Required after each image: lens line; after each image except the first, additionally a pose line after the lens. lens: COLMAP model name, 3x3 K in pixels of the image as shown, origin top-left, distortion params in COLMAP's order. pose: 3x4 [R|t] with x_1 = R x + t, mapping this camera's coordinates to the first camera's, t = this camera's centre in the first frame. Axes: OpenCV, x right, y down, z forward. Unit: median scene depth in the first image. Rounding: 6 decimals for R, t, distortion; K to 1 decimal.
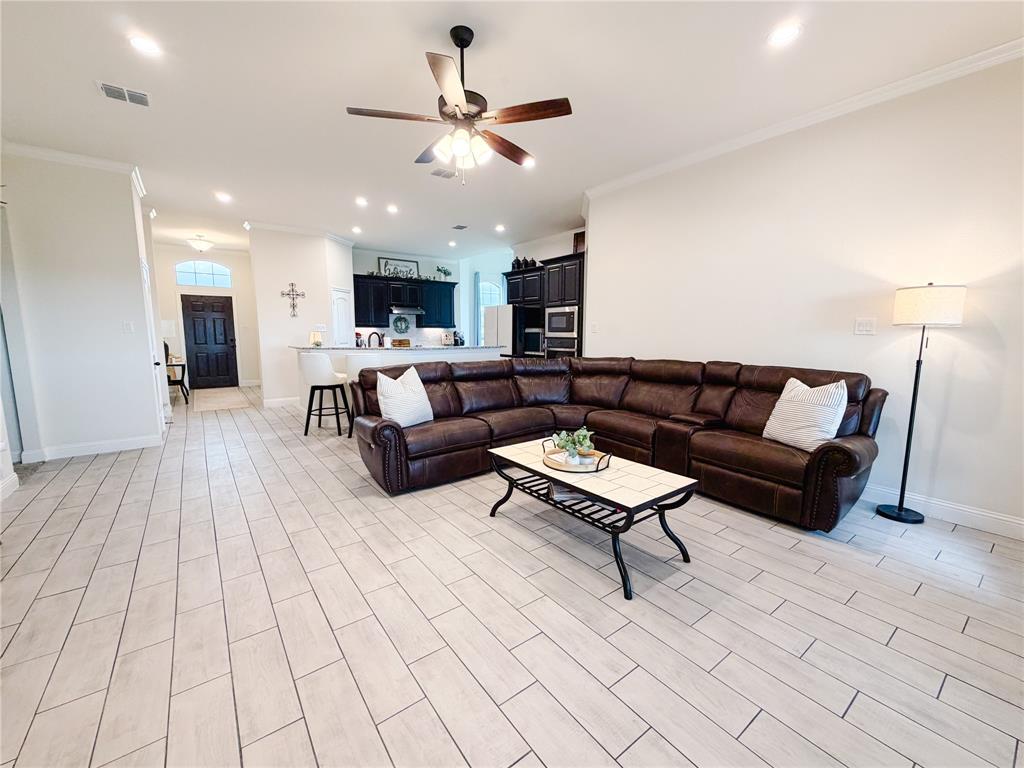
lens RADIAL K [[417.4, 0, 512.0], [0, 417.4, 384.0], [0, 0, 1]] dist [0.001037, 0.000103]
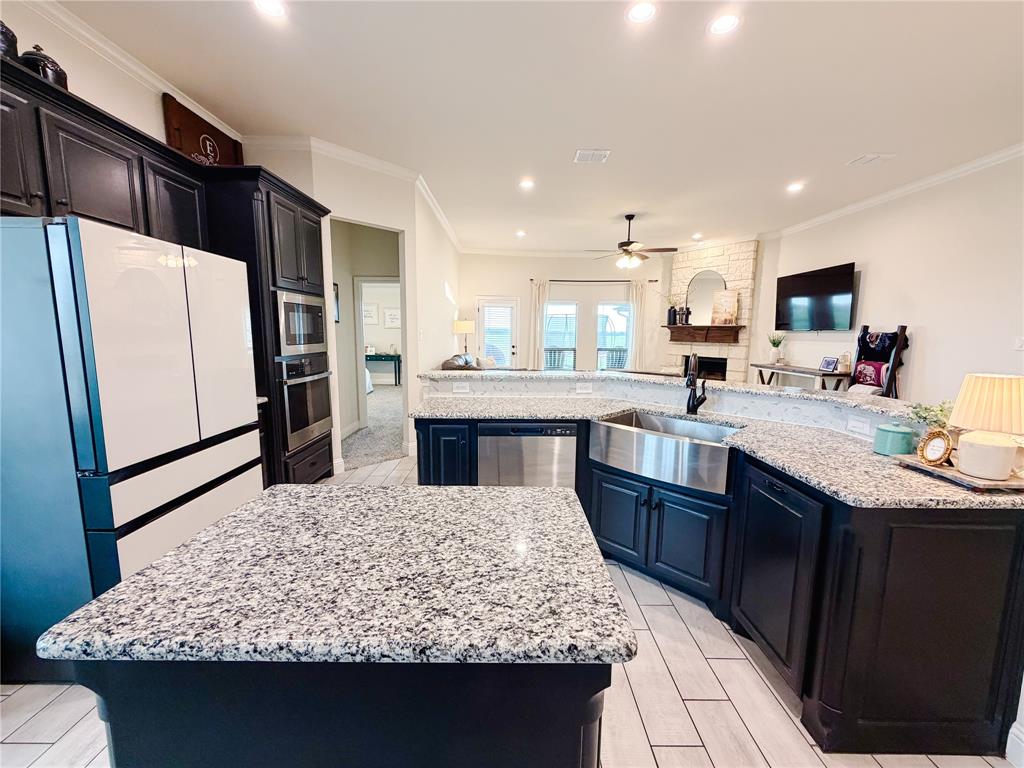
lens RADIAL K [[406.9, 0, 510.0], [0, 406.9, 384.2], [0, 0, 1]] dist [0.000571, -0.000064]
pose [[-0.797205, -0.086031, 0.597547, -0.552440], [0.067071, 0.971045, 0.229287, -0.251603], [-0.599971, 0.222867, -0.768352, 1.800768]]
